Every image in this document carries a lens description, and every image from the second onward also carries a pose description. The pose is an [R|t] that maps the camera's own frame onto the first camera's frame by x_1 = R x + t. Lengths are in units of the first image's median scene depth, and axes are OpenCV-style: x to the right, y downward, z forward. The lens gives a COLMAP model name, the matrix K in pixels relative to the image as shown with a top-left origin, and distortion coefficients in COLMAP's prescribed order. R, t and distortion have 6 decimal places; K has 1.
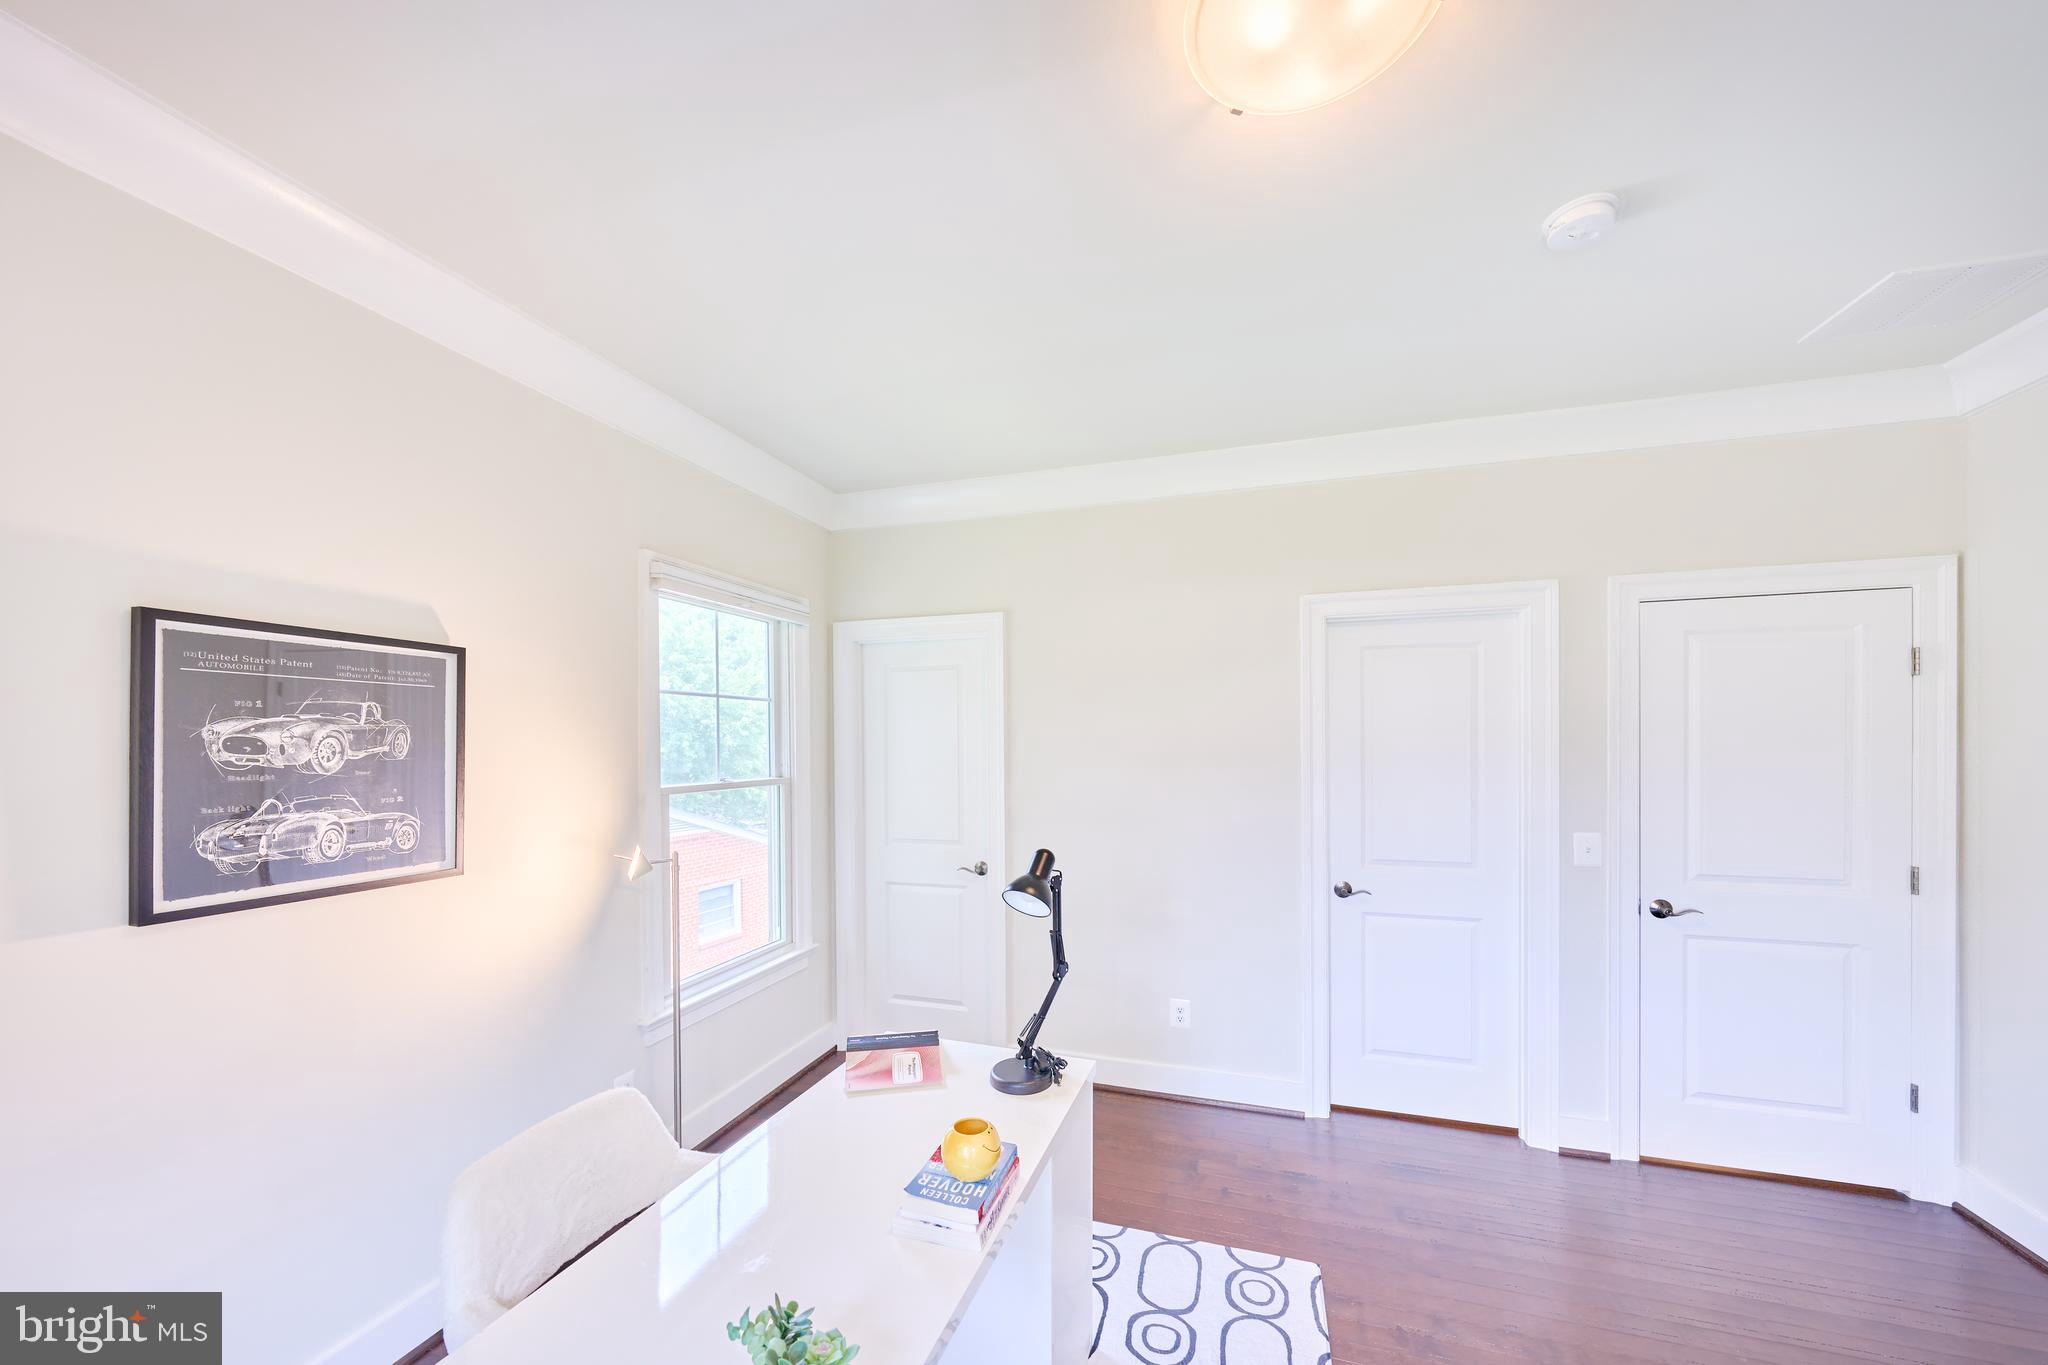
lens RADIAL K [[740.6, 0, 1037.8], [0, 740.6, 748.5], [0, 0, 1]] dist [-0.008422, 0.000007]
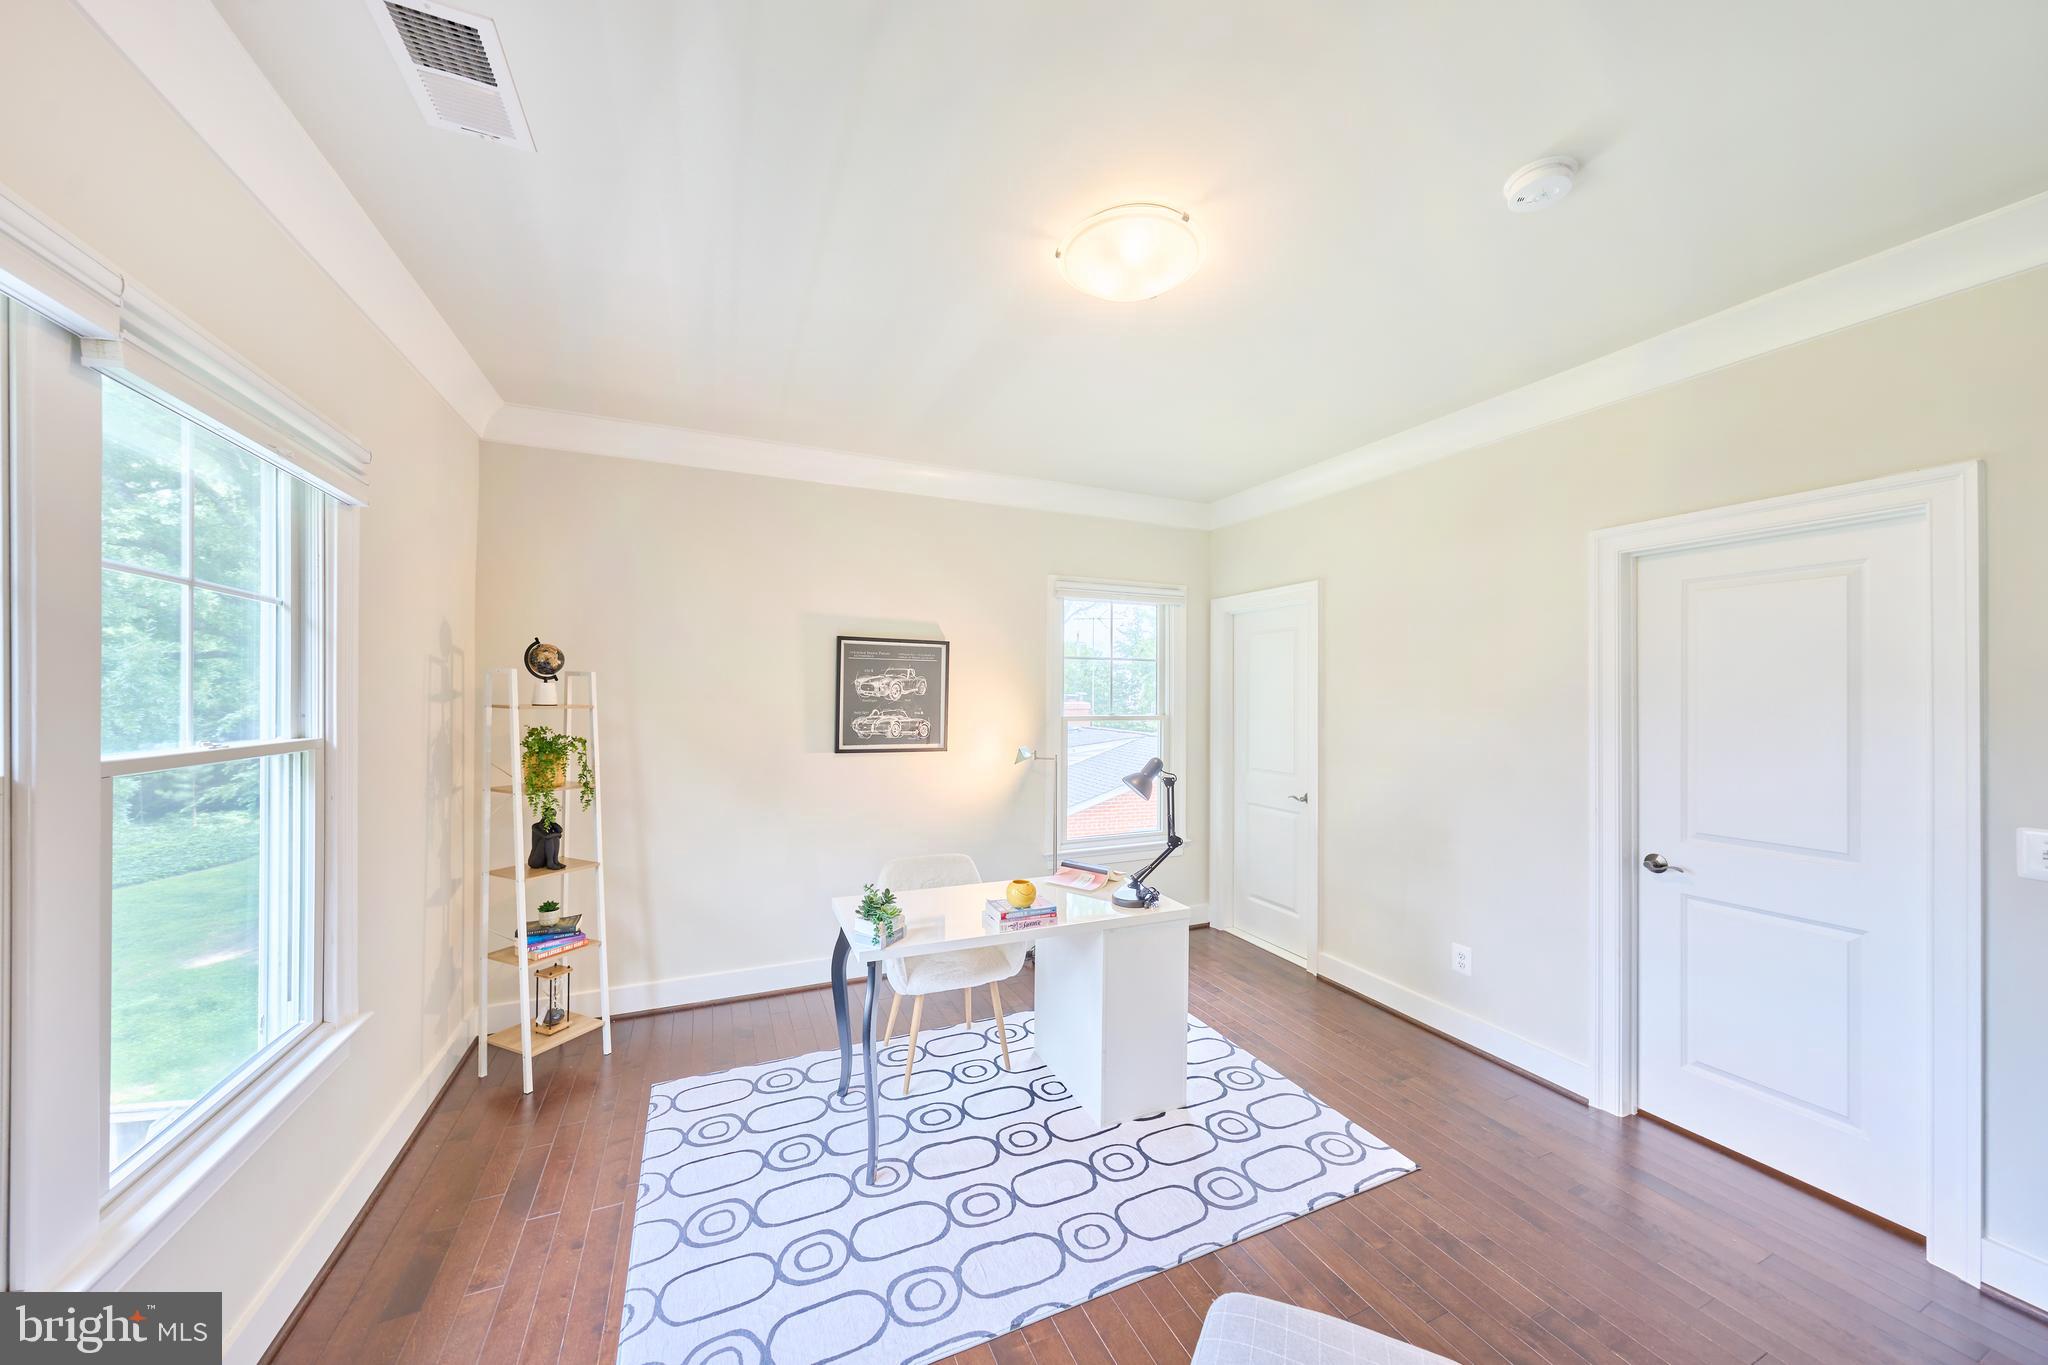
lens RADIAL K [[705.9, 0, 1025.1], [0, 705.9, 694.2], [0, 0, 1]] dist [0.002140, 0.000151]
pose [[0.667520, 0.009880, -0.744527, 0.901938], [-0.016830, 0.999857, -0.001821, 0.012265], [0.744402, 0.013746, 0.667590, -0.173236]]
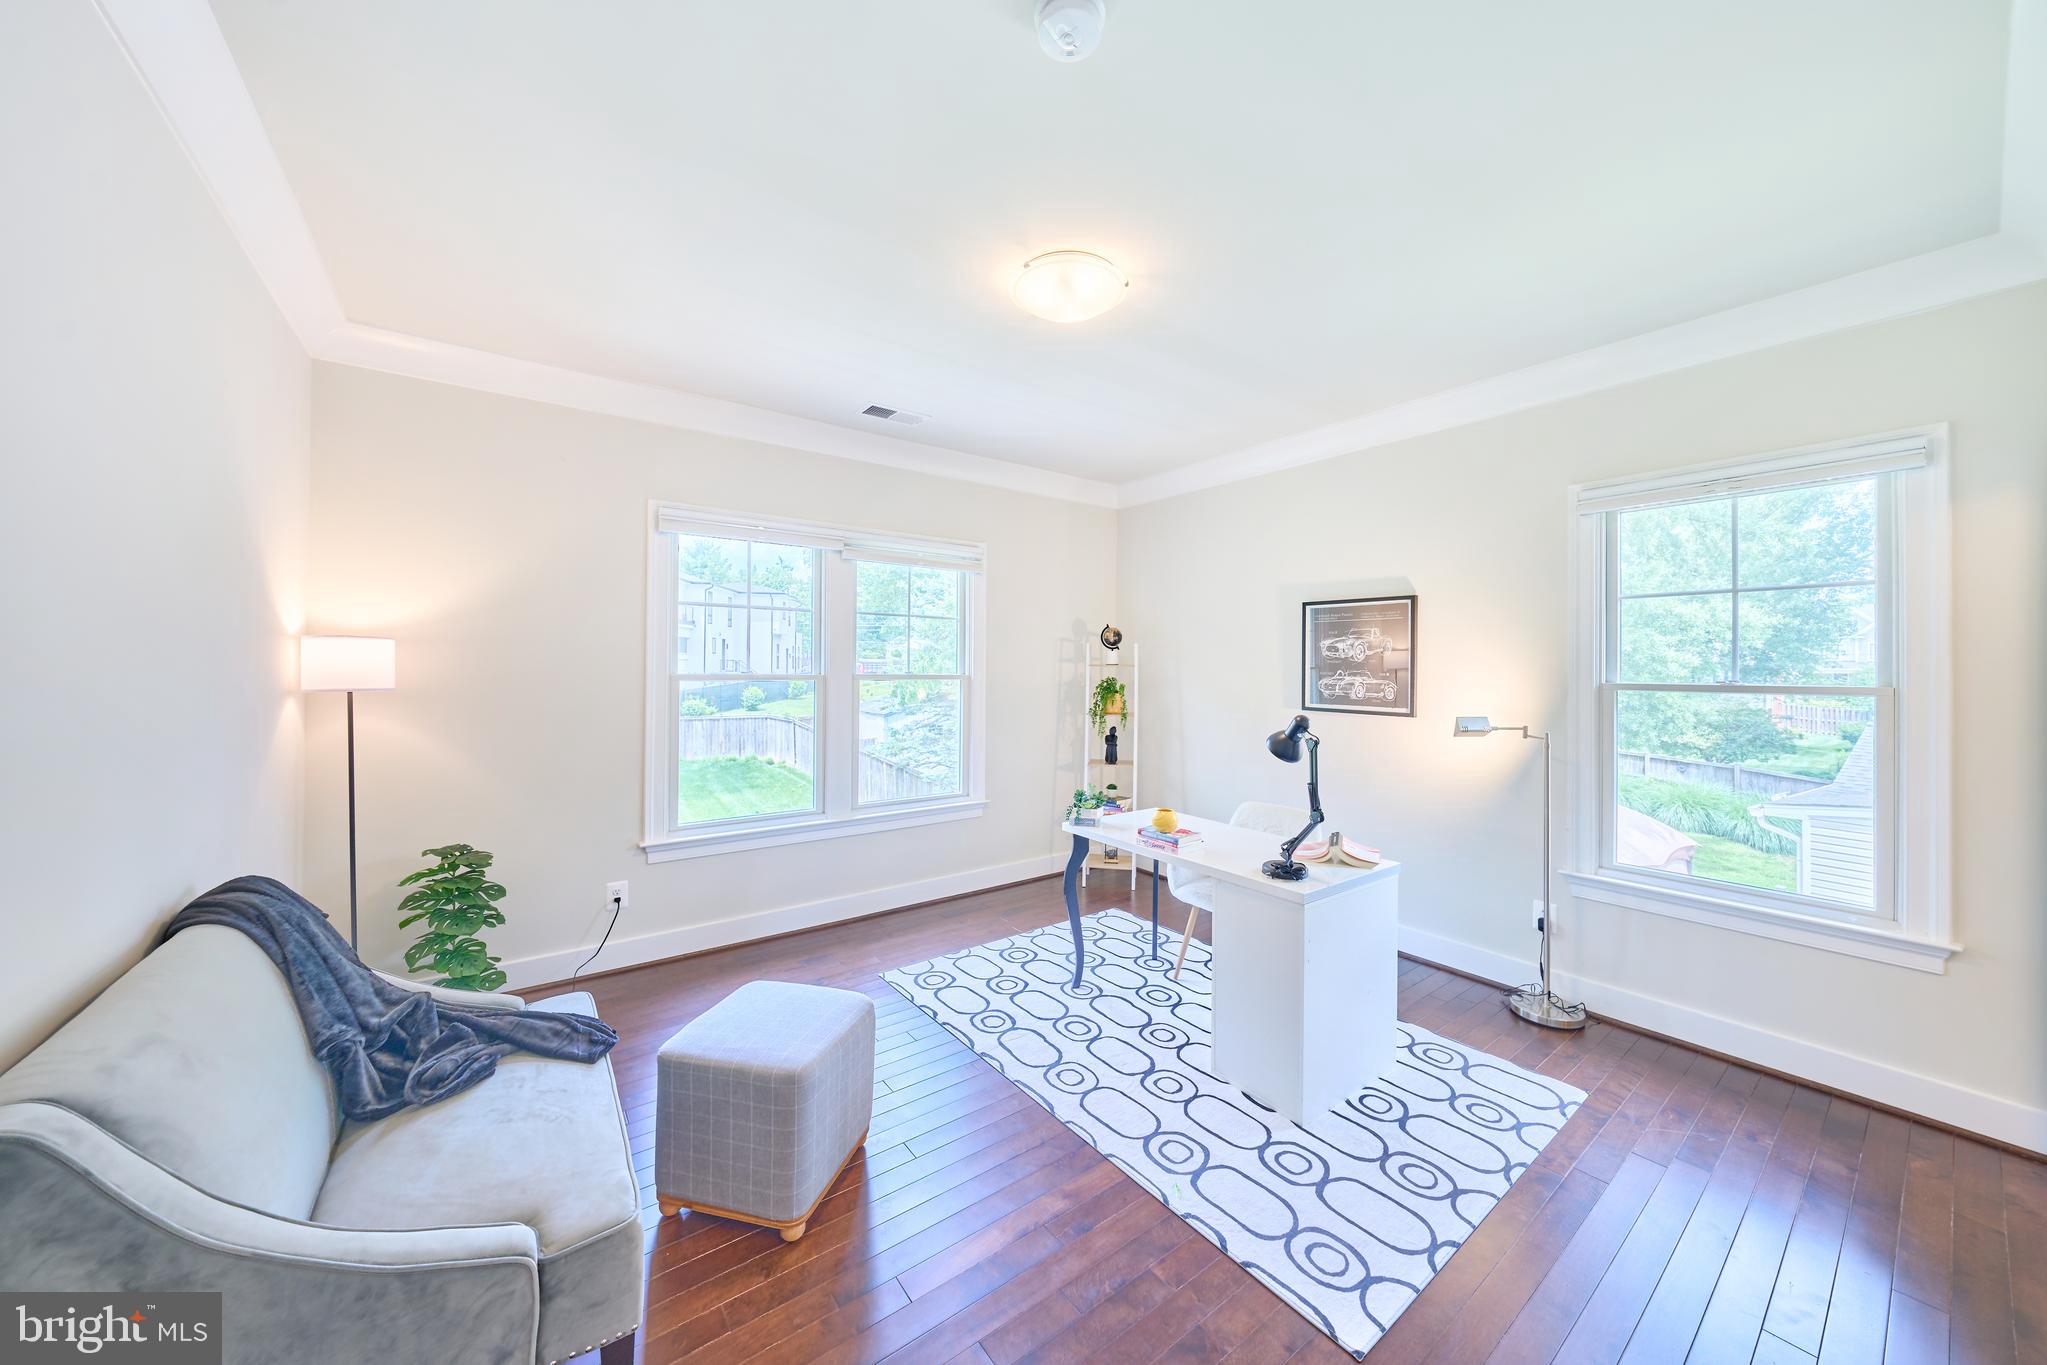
lens RADIAL K [[705.6, 0, 1037.6], [0, 705.6, 665.0], [0, 0, 1]] dist [0.002140, 0.000151]
pose [[-0.570174, -0.003066, -0.821518, 1.313229], [-0.011194, 0.999929, 0.004038, 0.046156], [0.821448, 0.011499, -0.570168, 1.326302]]
